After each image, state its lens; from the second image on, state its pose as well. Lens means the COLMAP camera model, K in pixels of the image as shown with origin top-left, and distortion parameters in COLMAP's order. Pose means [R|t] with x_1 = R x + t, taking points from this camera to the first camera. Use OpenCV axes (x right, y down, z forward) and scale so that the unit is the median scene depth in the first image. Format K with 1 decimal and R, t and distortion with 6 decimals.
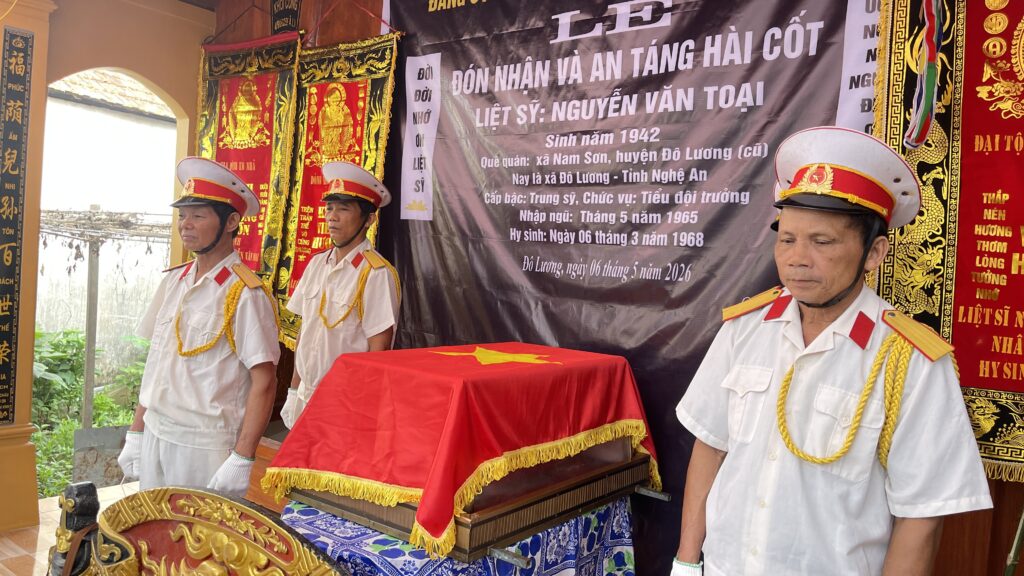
lens RADIAL K [[775.1, 0, 519.4], [0, 775.1, 285.3], [0, 0, 1]] dist [0.065588, -0.082057]
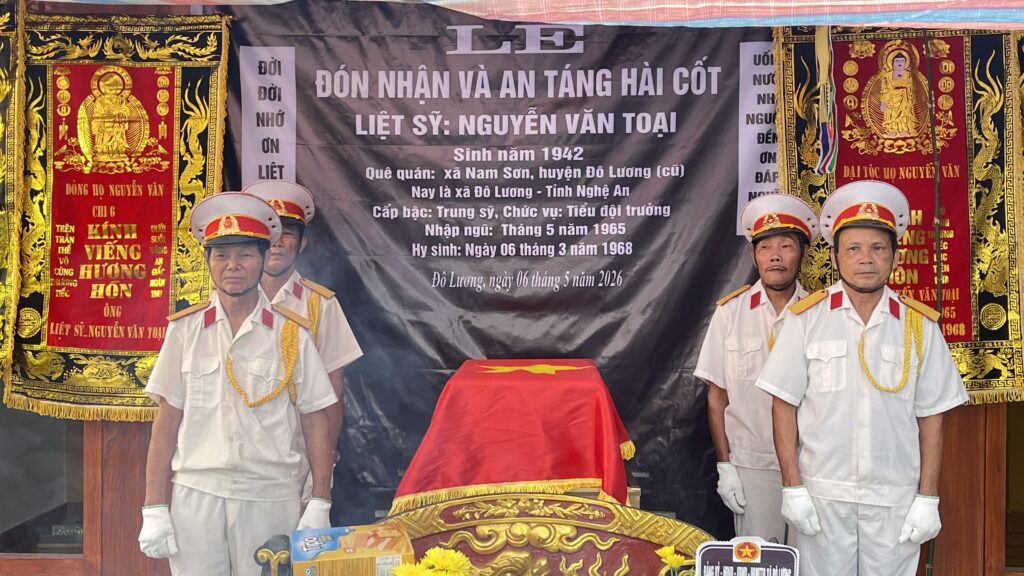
lens RADIAL K [[1247.7, 0, 505.1], [0, 1247.7, 293.9], [0, 0, 1]] dist [0.106698, 0.000000]
pose [[0.809872, -0.078469, 0.581335, -0.910804], [0.072499, 0.996804, 0.033549, -0.062579], [-0.582109, 0.014976, 0.812973, -0.342612]]
